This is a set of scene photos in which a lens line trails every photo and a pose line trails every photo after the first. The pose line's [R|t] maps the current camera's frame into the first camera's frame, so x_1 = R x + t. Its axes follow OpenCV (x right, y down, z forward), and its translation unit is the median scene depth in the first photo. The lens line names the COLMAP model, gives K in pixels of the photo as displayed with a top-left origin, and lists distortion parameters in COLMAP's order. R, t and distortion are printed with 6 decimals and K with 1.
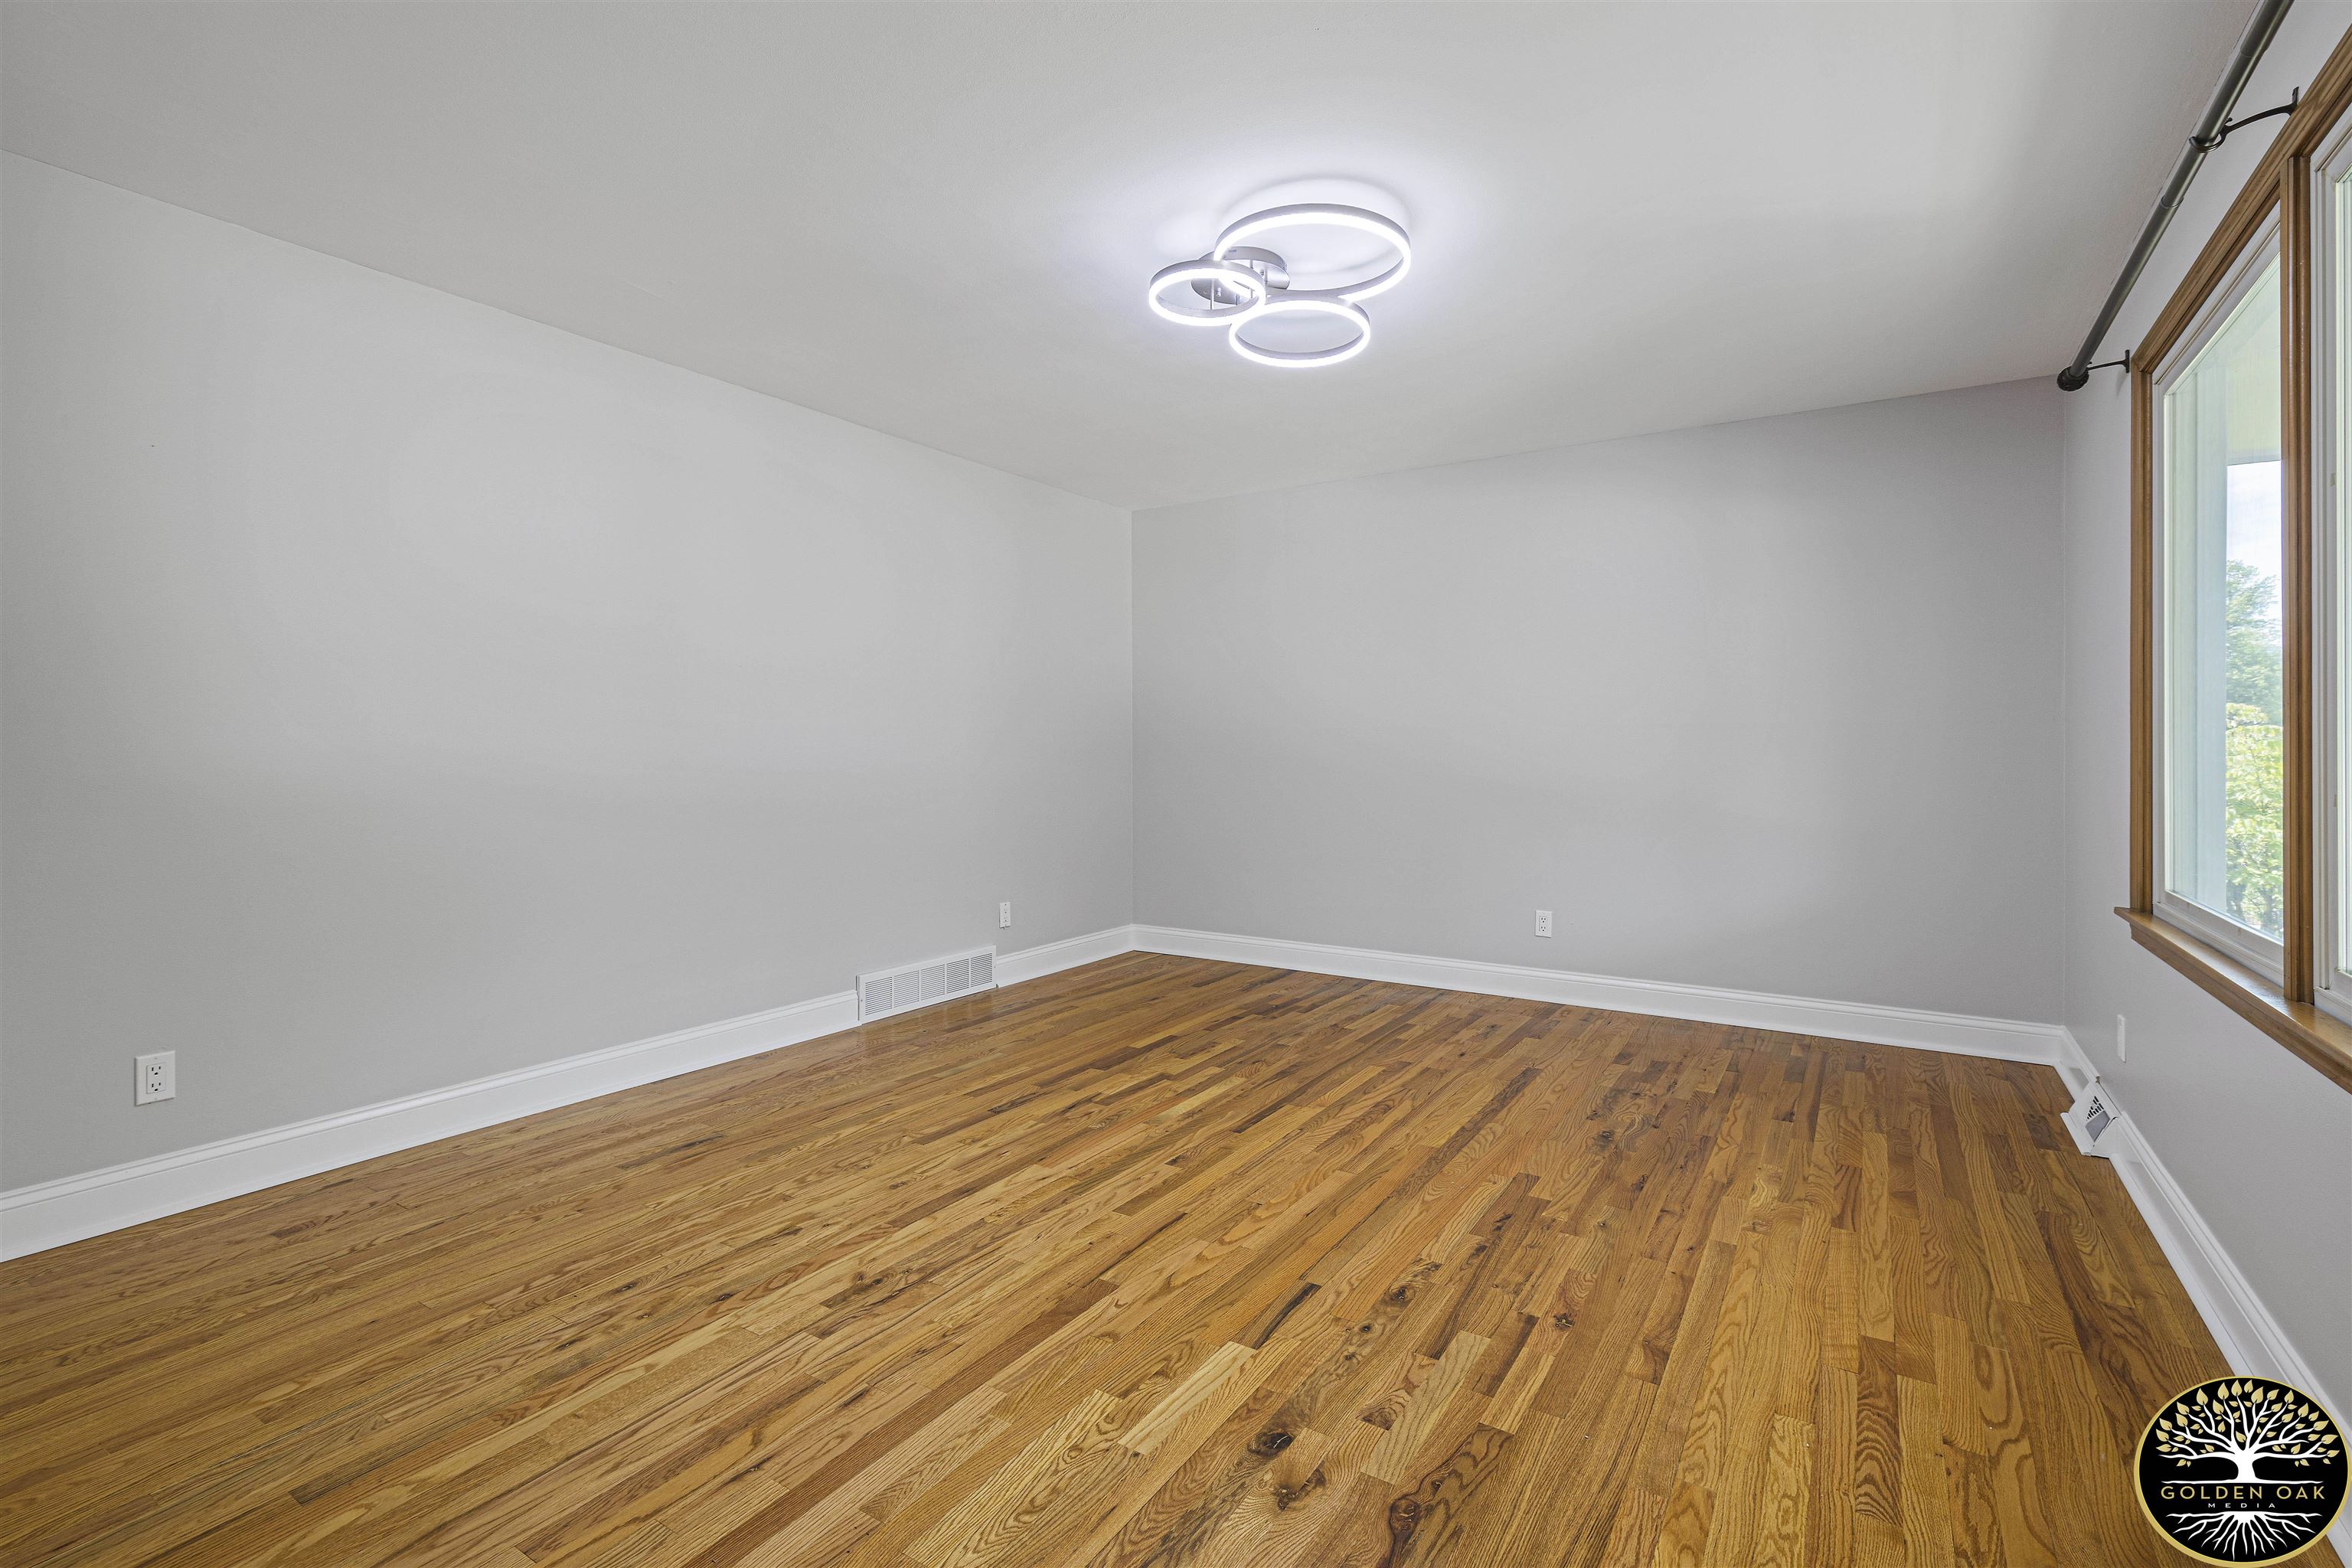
lens RADIAL K [[1073.7, 0, 1157.9], [0, 1073.7, 770.5], [0, 0, 1]] dist [0.021991, -0.009839]
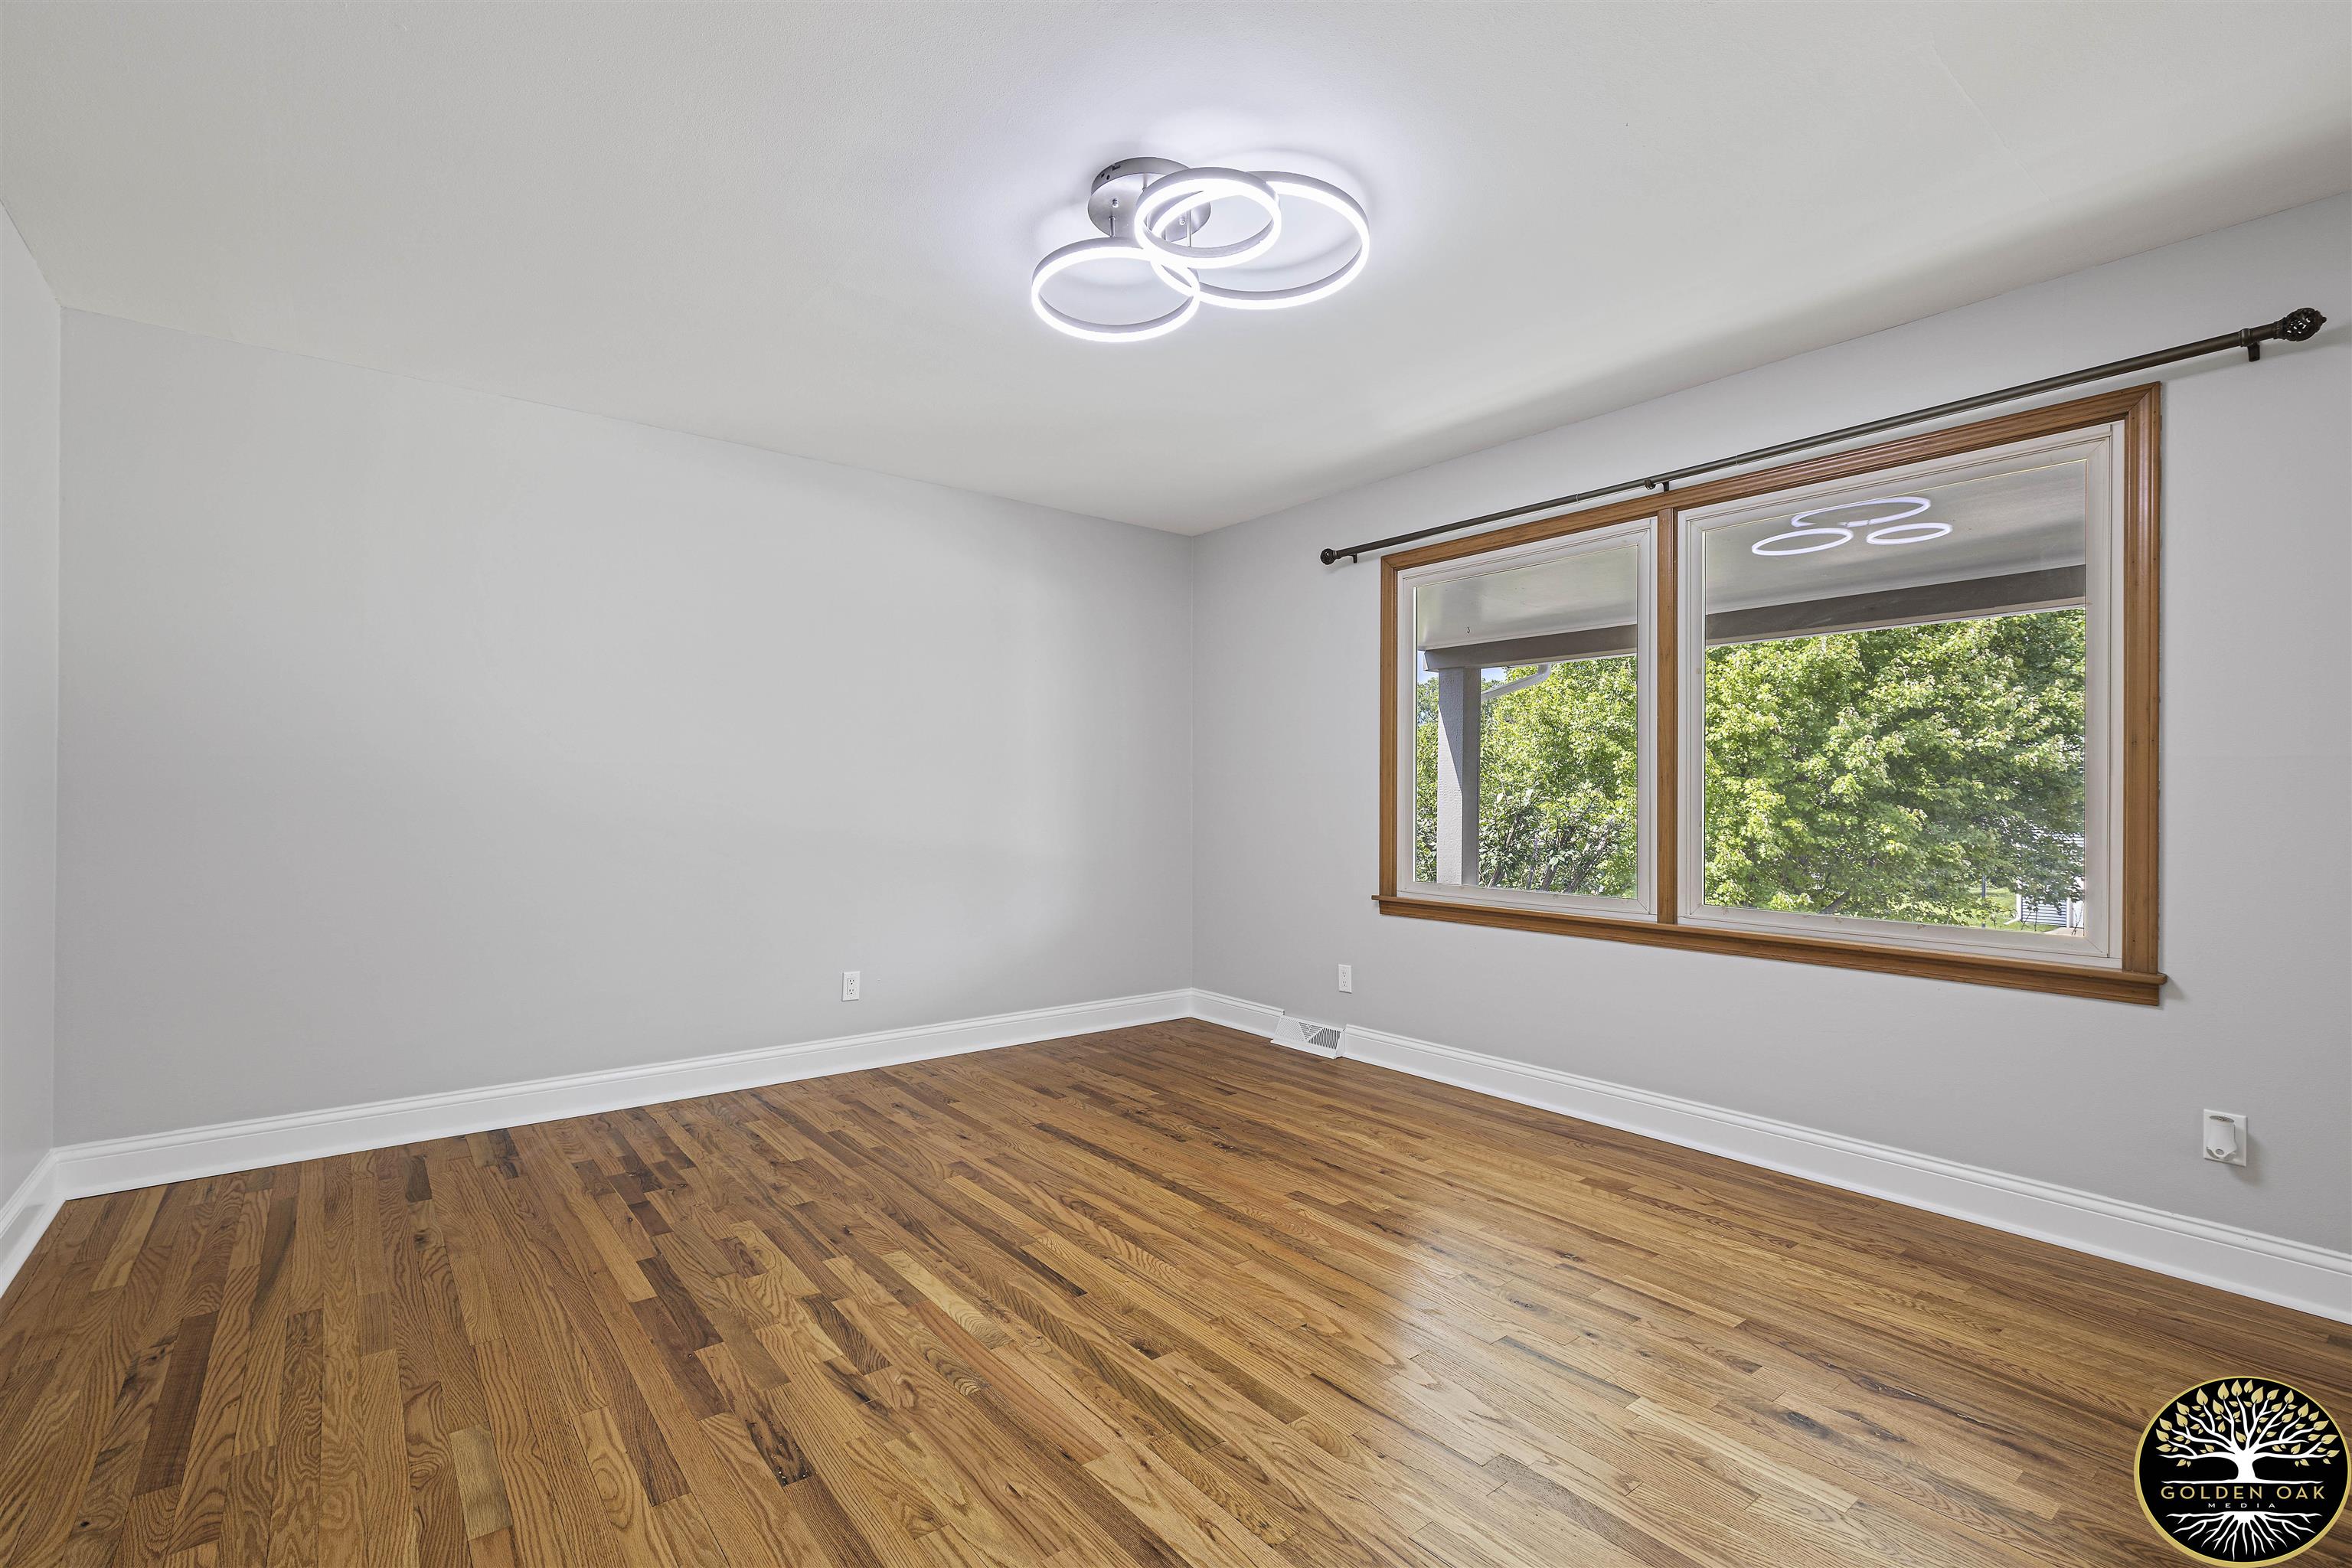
lens RADIAL K [[1073.7, 0, 1166.6], [0, 1073.7, 791.5], [0, 0, 1]] dist [0.021991, -0.009839]
pose [[0.308952, 0.009172, 0.951033, -0.702071], [0.012202, 0.999833, -0.013607, -0.009627], [-0.950999, 0.015809, 0.308788, 0.772205]]
